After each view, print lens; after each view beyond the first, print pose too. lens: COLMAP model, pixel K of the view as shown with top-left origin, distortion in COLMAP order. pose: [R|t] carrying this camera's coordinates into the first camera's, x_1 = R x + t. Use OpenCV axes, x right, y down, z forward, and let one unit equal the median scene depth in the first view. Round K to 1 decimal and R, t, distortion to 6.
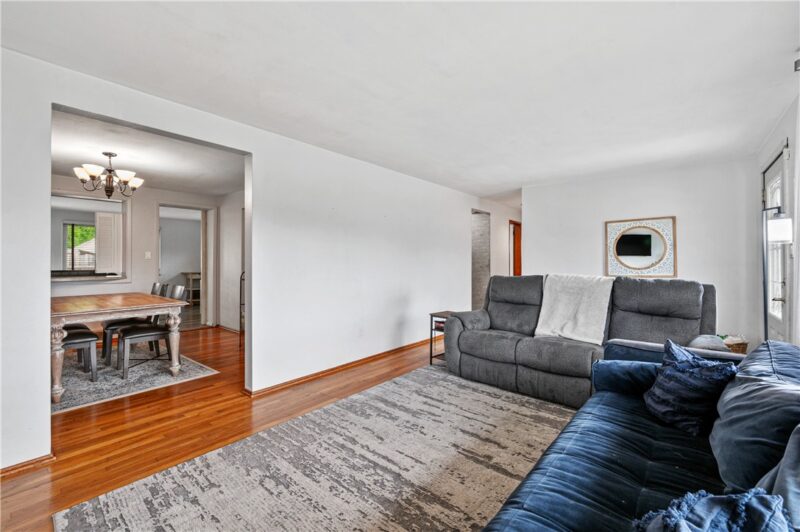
lens RADIAL K [[342.1, 0, 401.5], [0, 342.1, 261.3], [0, 0, 1]] dist [-0.002370, -0.000025]
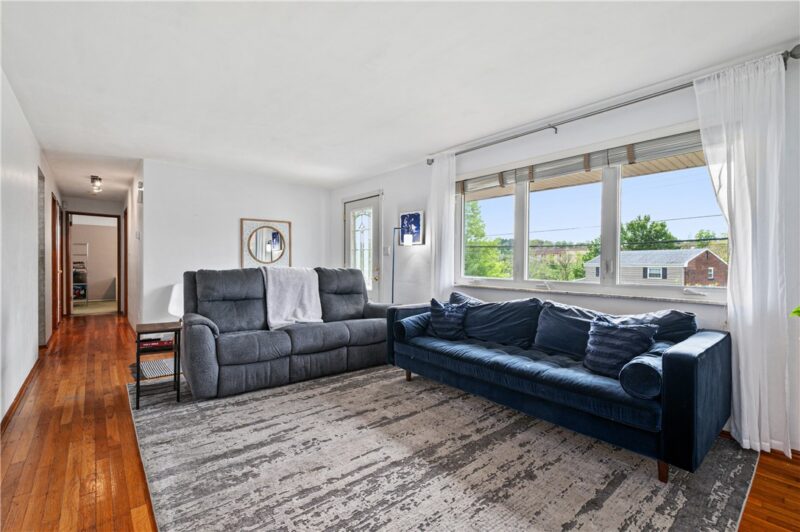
lens RADIAL K [[362.7, 0, 397.8], [0, 362.7, 264.8], [0, 0, 1]] dist [0.000966, 0.000145]
pose [[0.150536, -0.000792, 0.988604, -0.674406], [-0.006639, 0.999976, 0.001812, 0.033583], [-0.988582, -0.006836, 0.150527, 0.541499]]
